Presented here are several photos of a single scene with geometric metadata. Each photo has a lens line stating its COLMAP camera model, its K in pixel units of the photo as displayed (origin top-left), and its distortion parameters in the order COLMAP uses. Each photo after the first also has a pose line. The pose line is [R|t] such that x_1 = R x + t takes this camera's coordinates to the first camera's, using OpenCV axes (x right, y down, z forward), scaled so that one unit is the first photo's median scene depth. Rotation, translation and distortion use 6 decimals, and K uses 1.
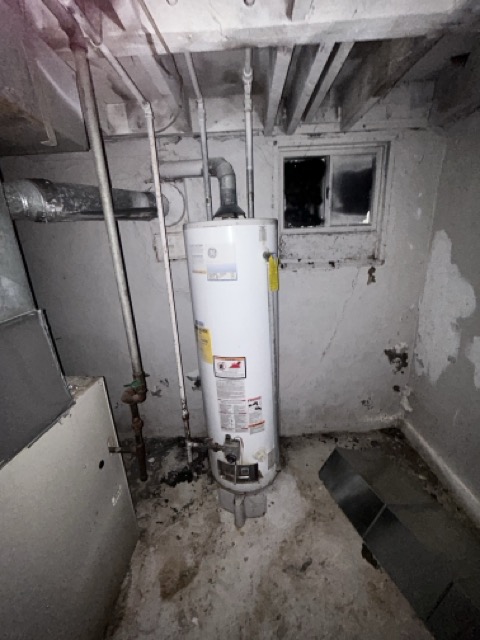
lens RADIAL K [[260.1, 0, 241.6], [0, 260.1, 318.9], [0, 0, 1]] dist [-0.000131, 0.001132]
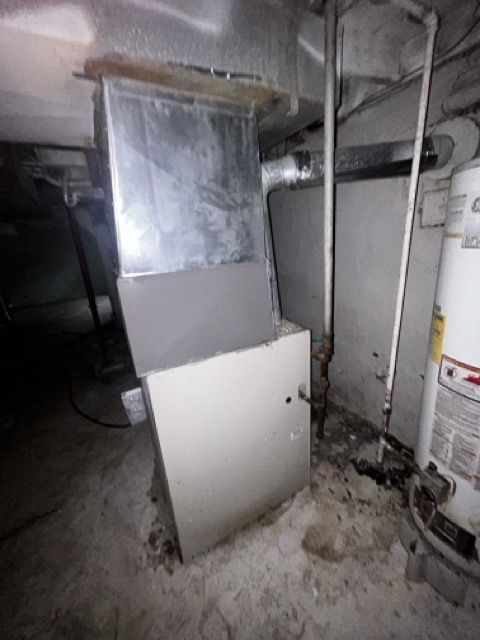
lens RADIAL K [[260.1, 0, 241.6], [0, 260.1, 318.9], [0, 0, 1]] dist [-0.000131, 0.001132]
pose [[0.509777, 0.262021, -0.819434, 0.173817], [-0.199902, 0.962497, 0.183406, 0.024522], [0.836759, 0.070311, 0.543038, 0.120146]]
